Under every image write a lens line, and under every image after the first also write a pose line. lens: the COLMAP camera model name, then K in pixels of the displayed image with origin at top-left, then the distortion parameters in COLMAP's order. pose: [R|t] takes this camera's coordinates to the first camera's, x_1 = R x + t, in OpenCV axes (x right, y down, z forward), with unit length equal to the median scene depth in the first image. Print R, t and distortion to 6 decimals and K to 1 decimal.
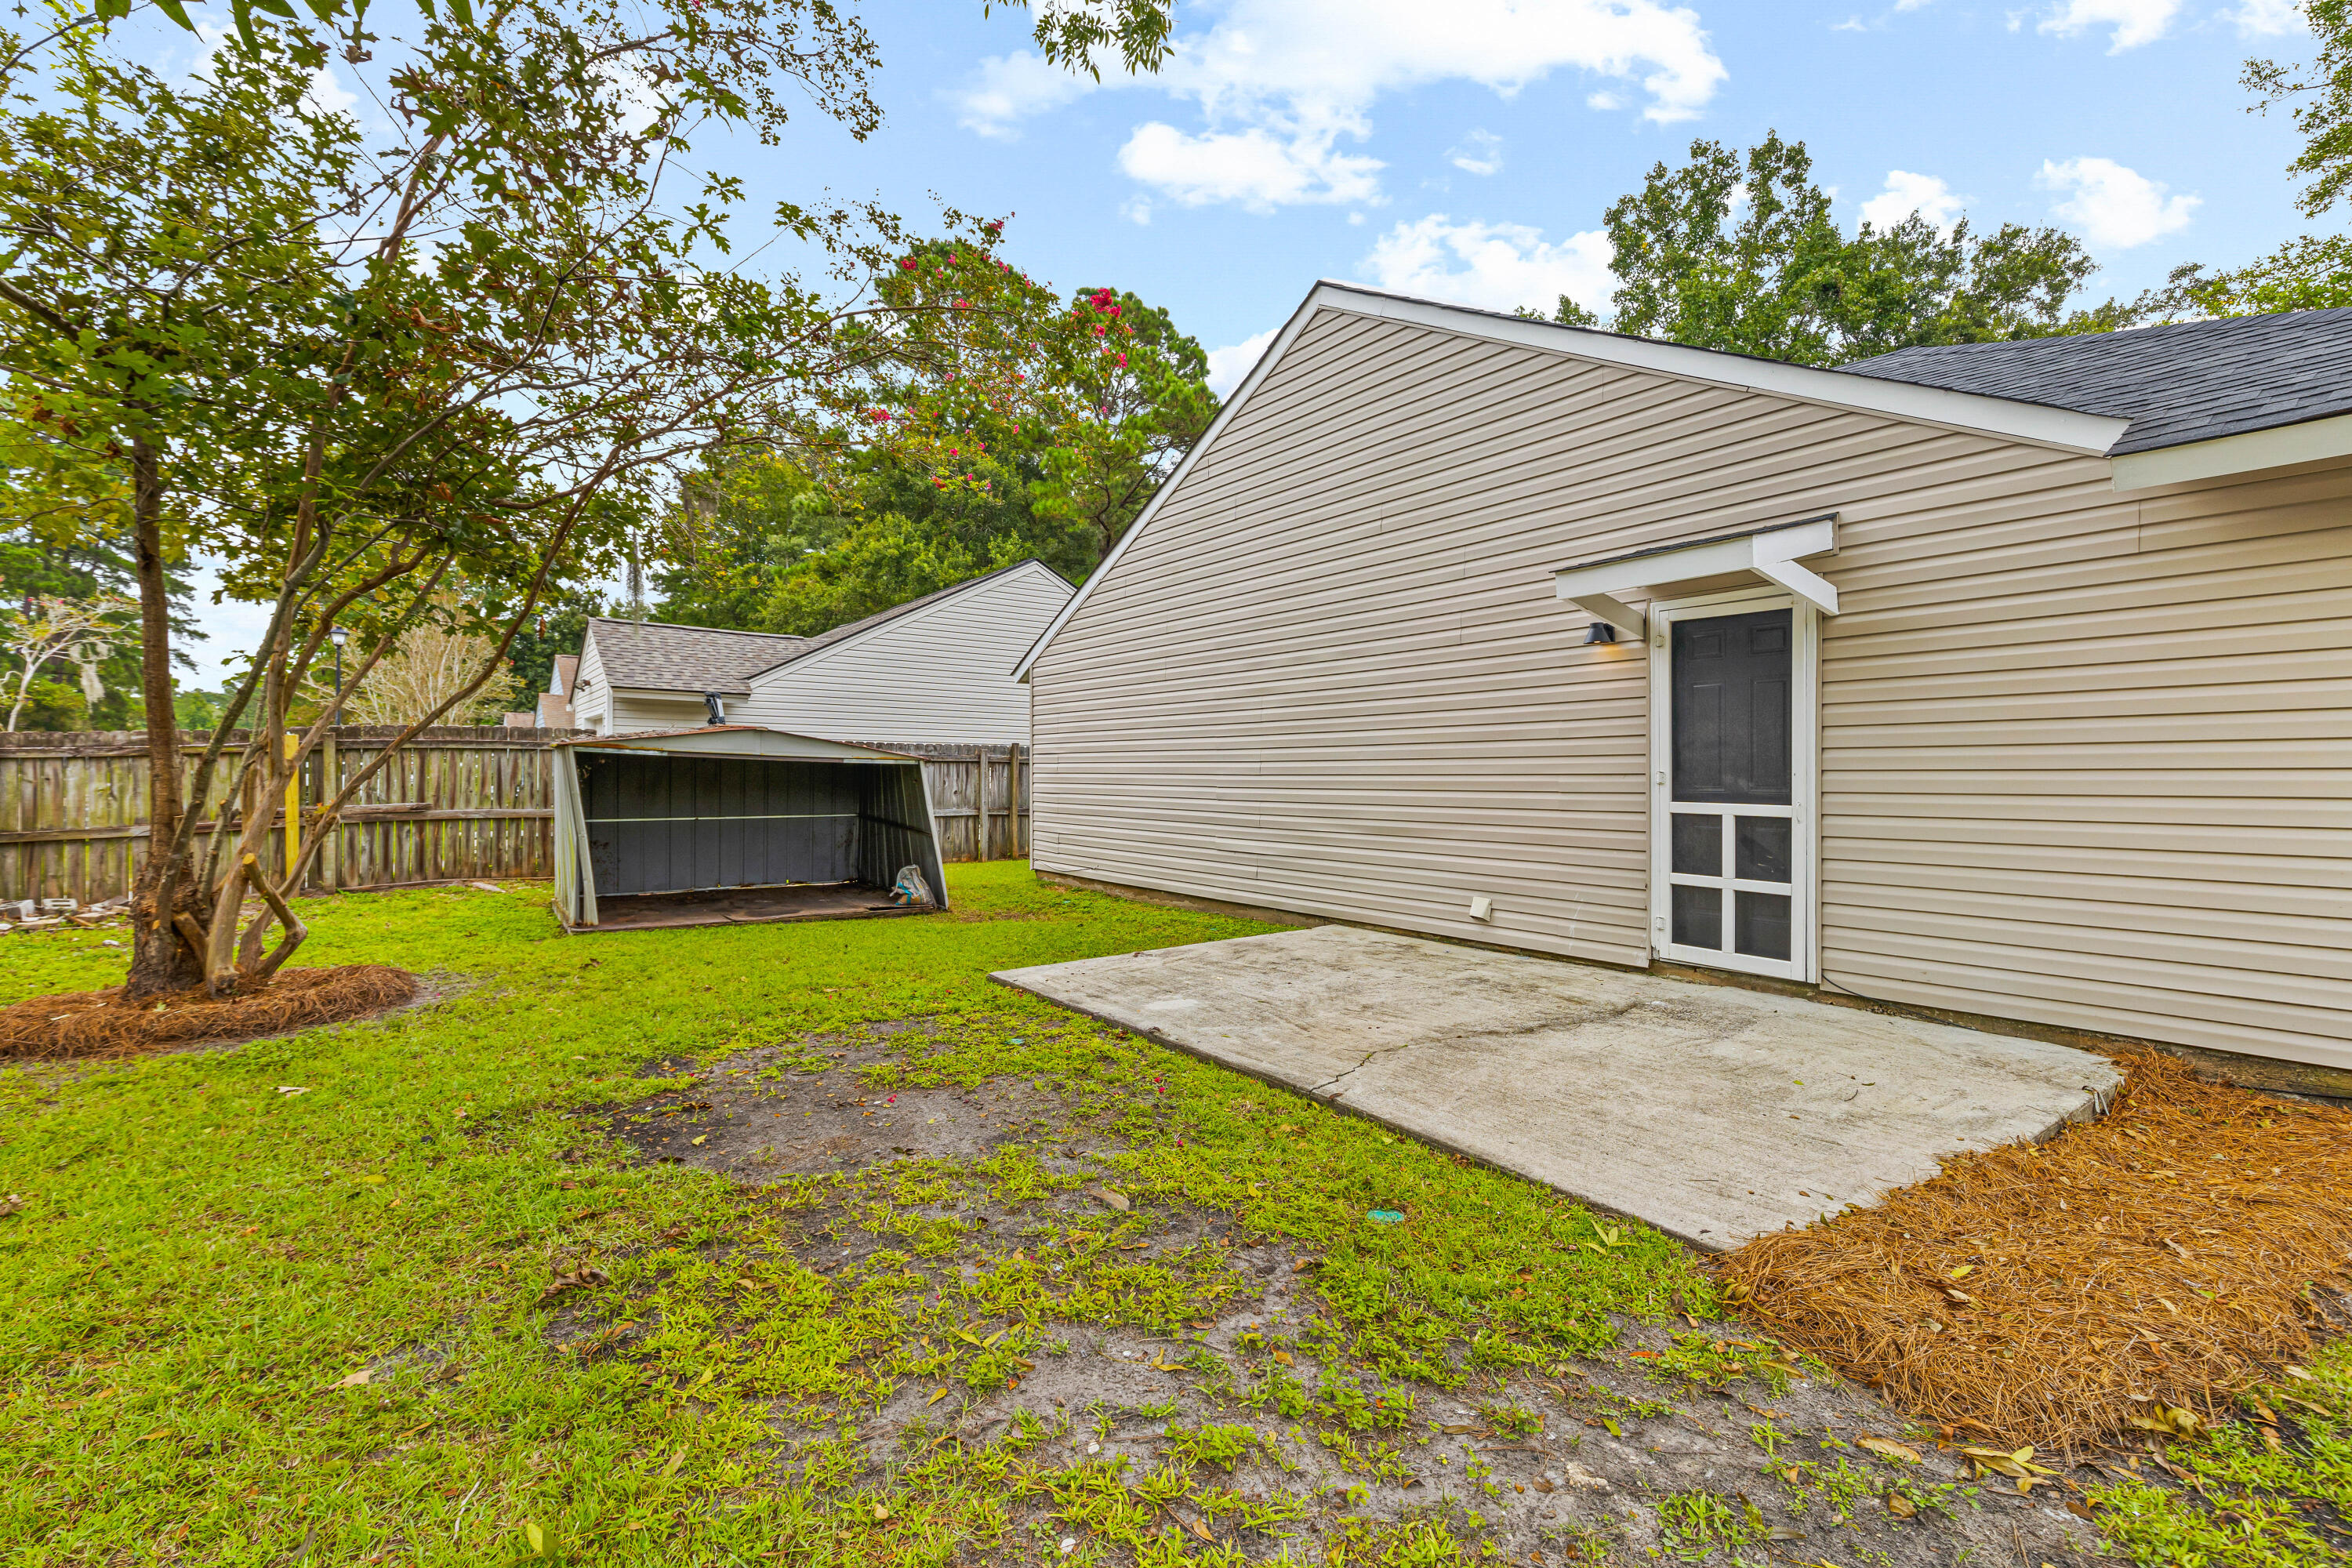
lens RADIAL K [[1071.9, 0, 1182.9], [0, 1071.9, 780.8], [0, 0, 1]] dist [0.008951, -0.001256]
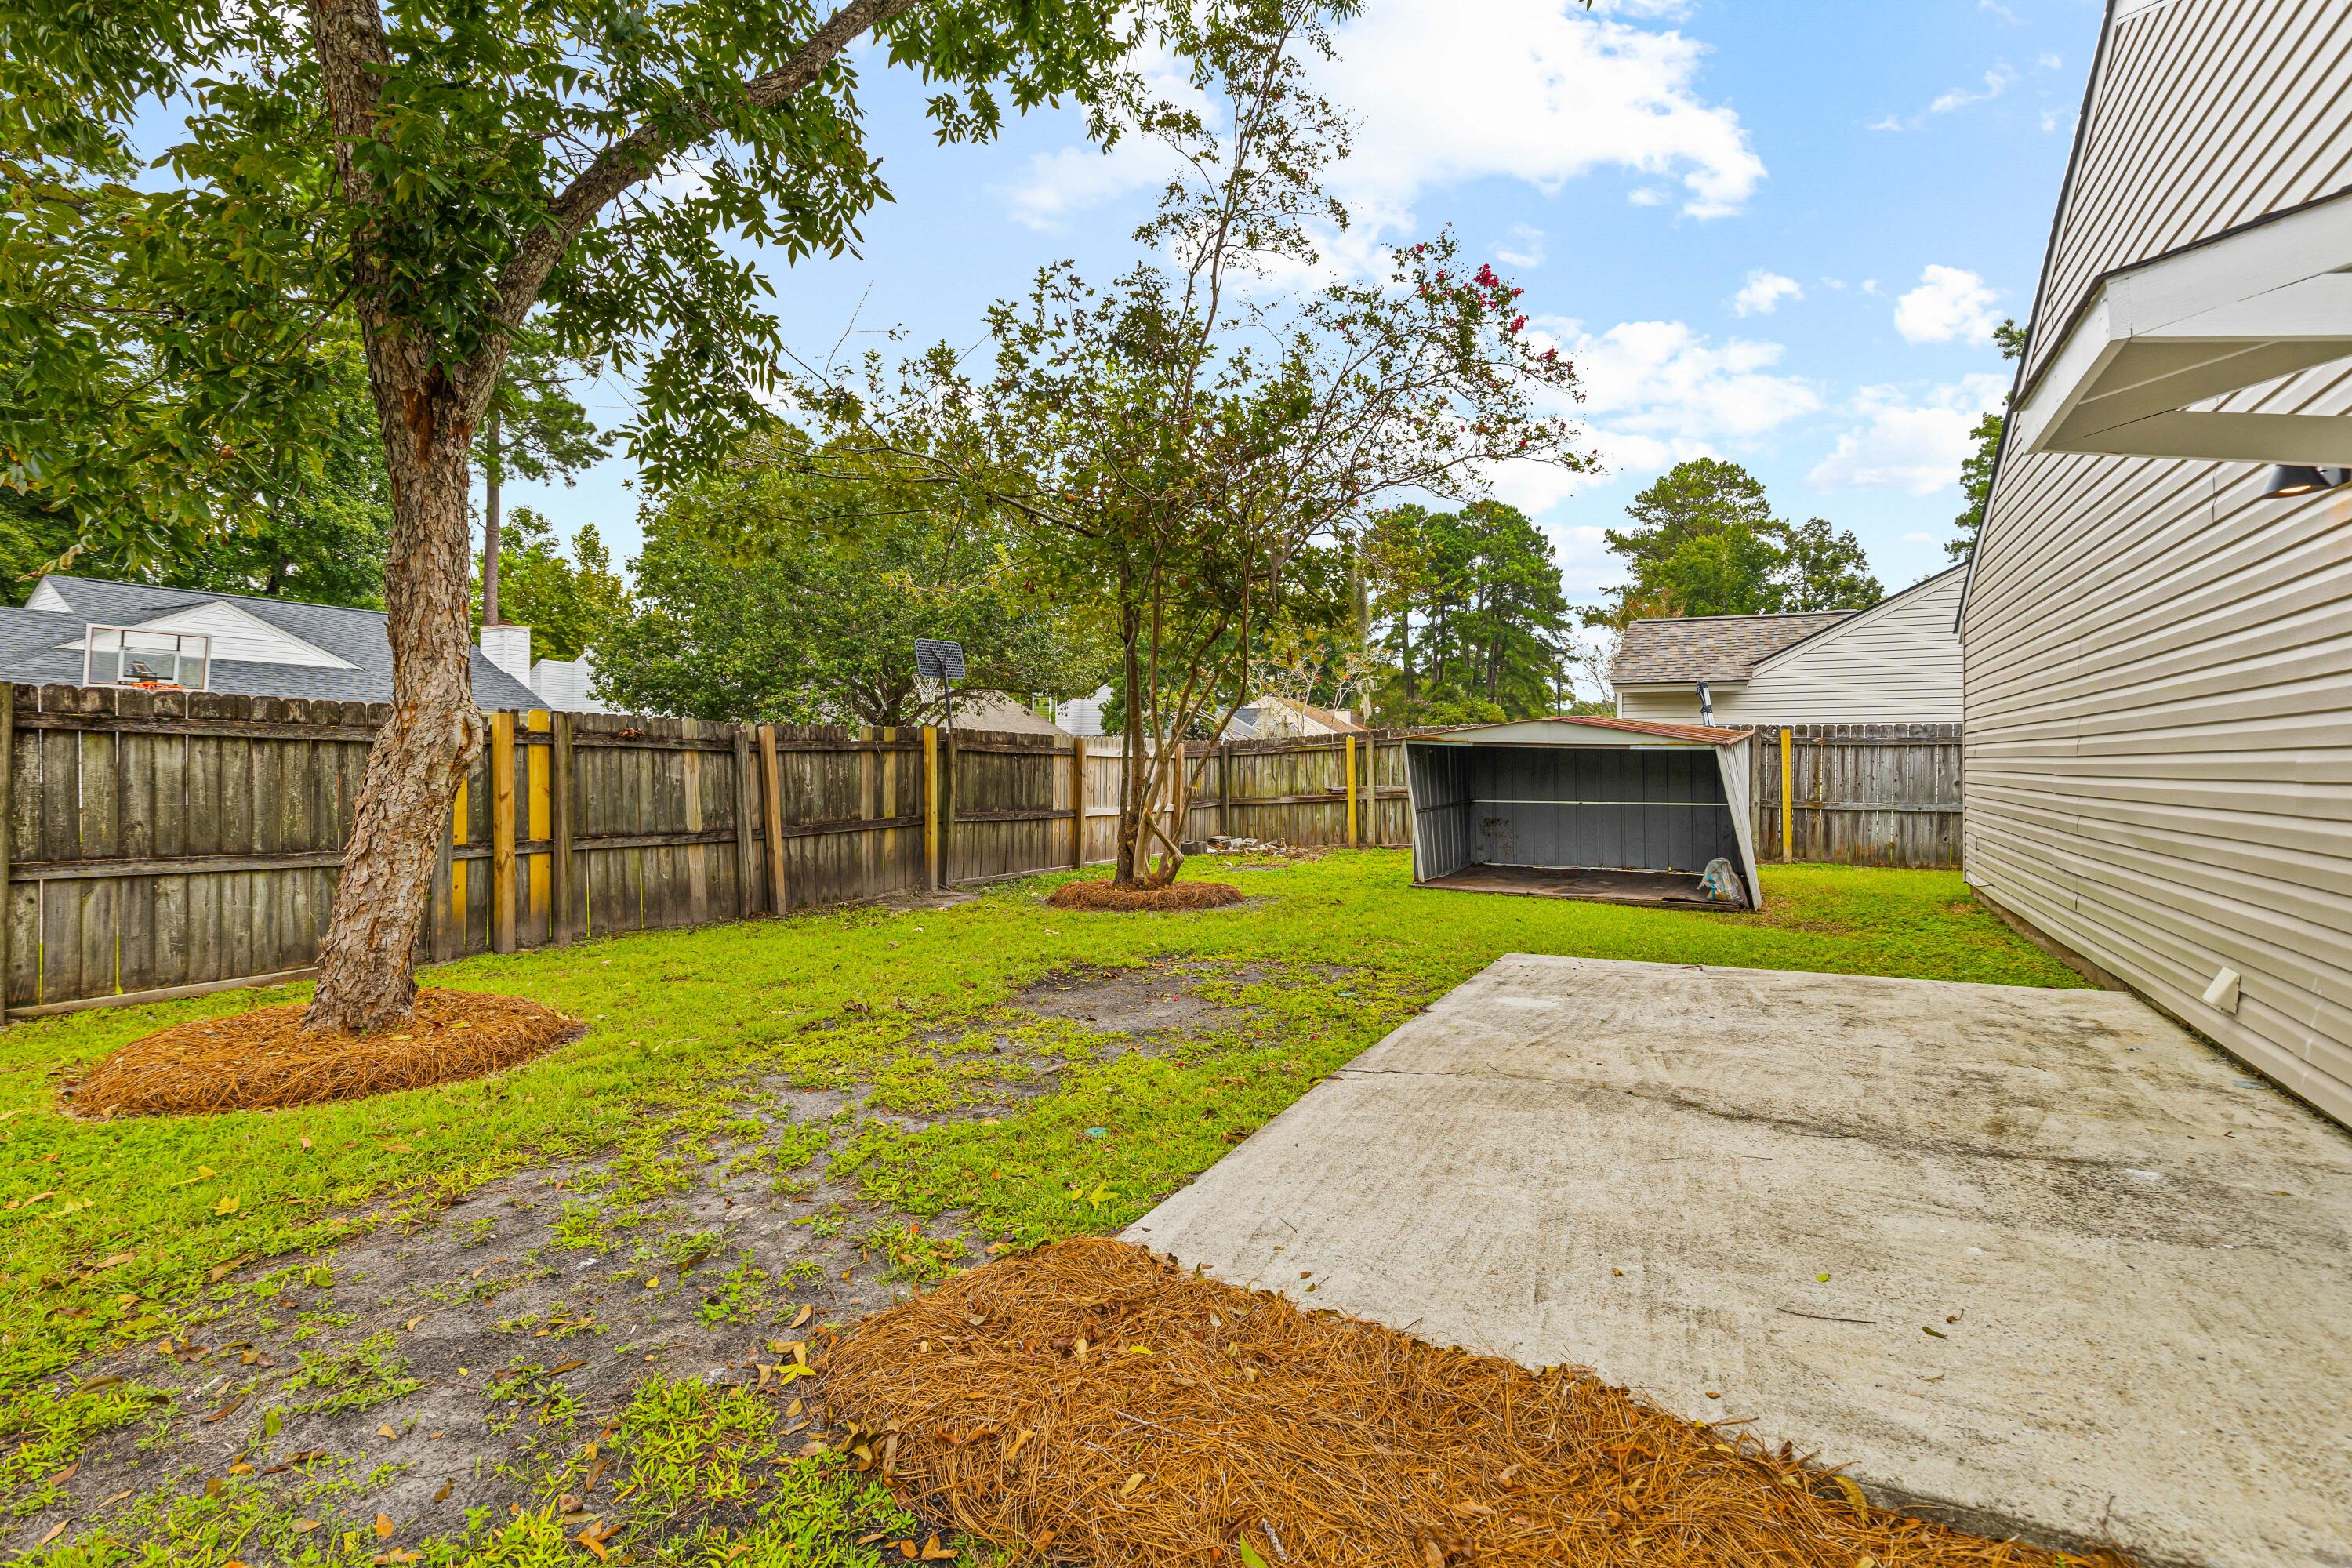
lens RADIAL K [[1071.9, 0, 1175.2], [0, 1071.9, 775.7], [0, 0, 1]] dist [0.008951, -0.001256]
pose [[0.408973, 0.004631, -0.912535, 0.670233], [-0.001858, 0.999989, 0.004242, 0.006704], [0.912544, -0.000039, 0.408978, 0.313021]]
